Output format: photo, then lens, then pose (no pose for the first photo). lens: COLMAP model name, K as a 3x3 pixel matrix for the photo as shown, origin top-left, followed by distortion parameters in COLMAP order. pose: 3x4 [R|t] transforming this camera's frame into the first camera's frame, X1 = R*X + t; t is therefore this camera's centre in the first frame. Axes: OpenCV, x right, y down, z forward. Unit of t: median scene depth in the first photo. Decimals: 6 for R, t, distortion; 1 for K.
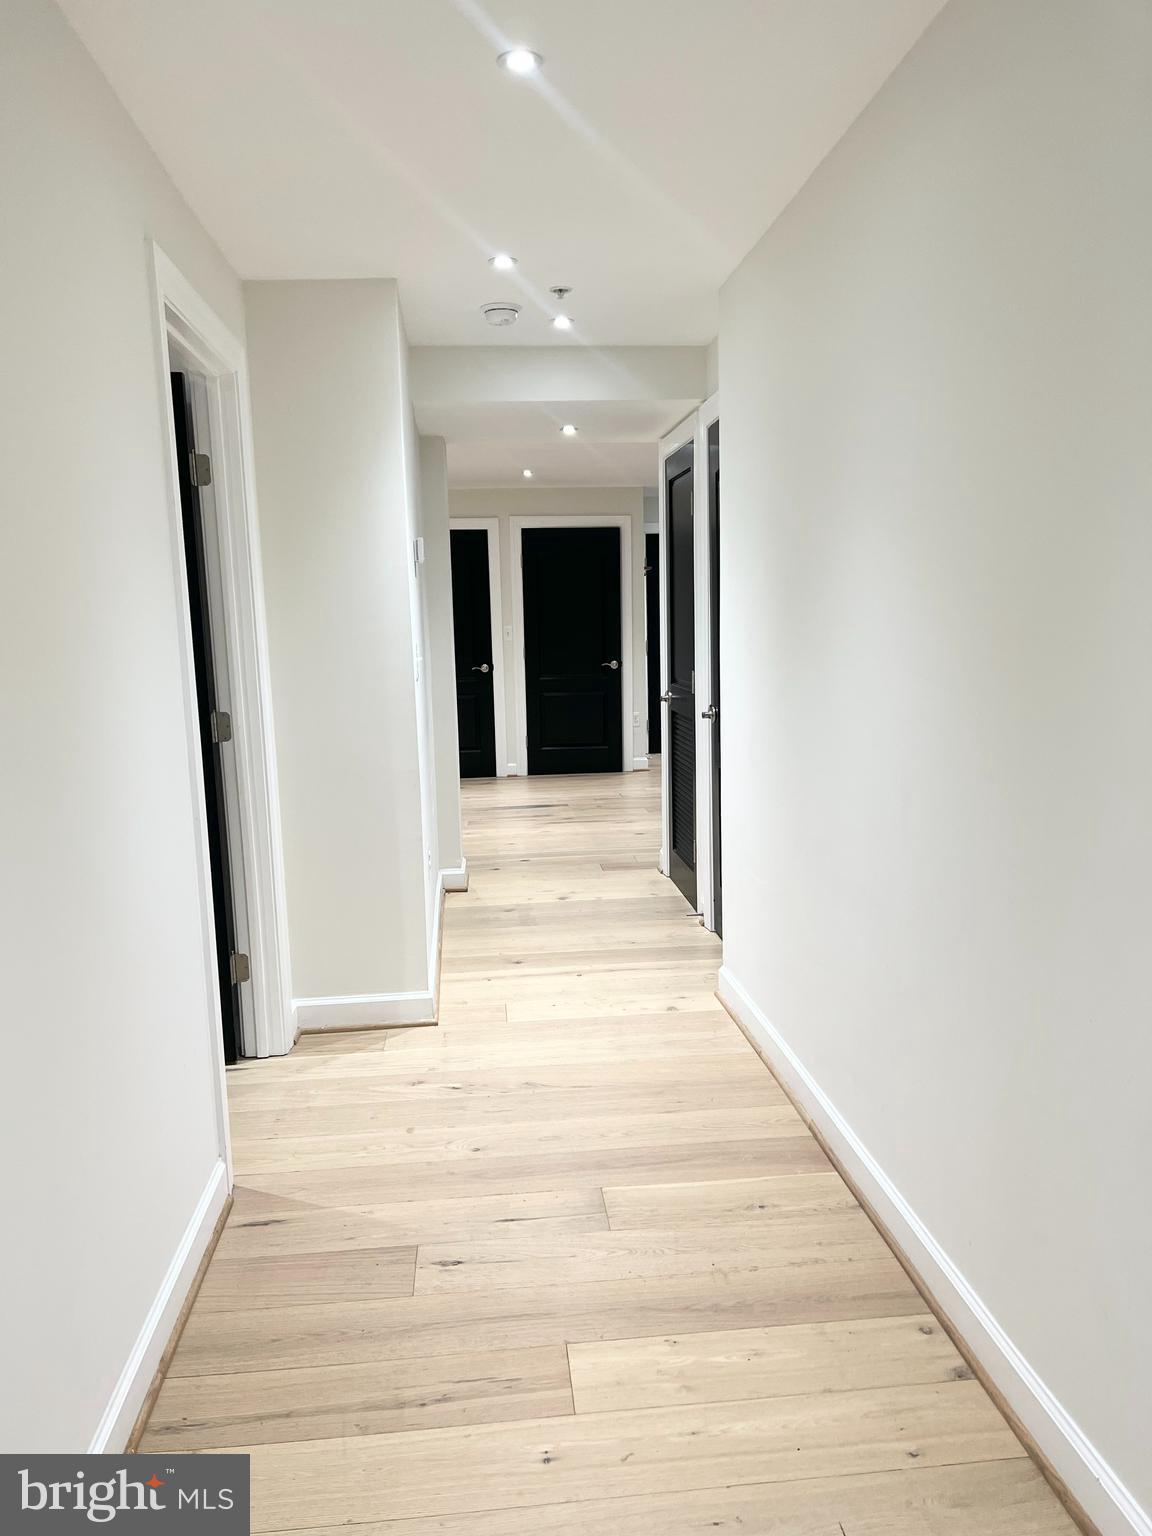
lens RADIAL K [[1141.2, 0, 576.0], [0, 1141.2, 768.0], [0, 0, 1]] dist [0.000661, 0.000192]
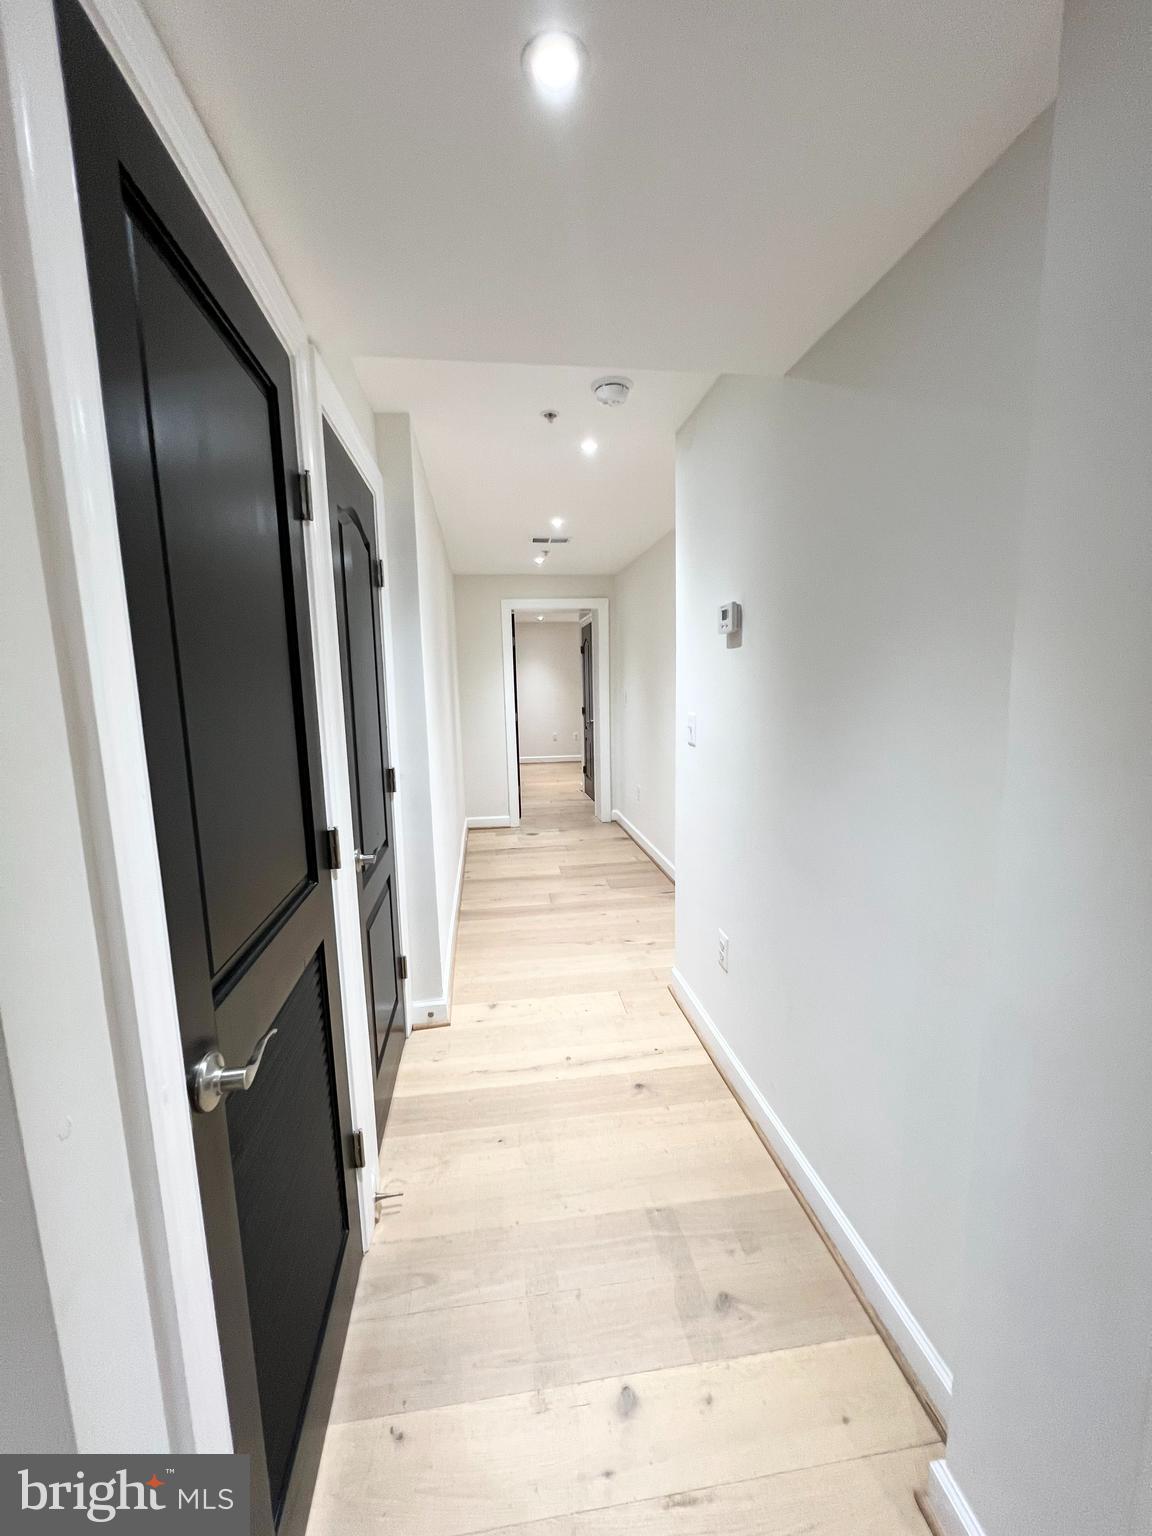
lens RADIAL K [[612.2, 0, 576.0], [0, 612.2, 768.0], [0, 0, 1]] dist [0.000163, -0.000386]
pose [[-0.998292, 0.039794, -0.042783, 0.010299], [0.026679, 0.961880, 0.272166, -0.242893], [0.051983, 0.270560, -0.961299, 1.712425]]
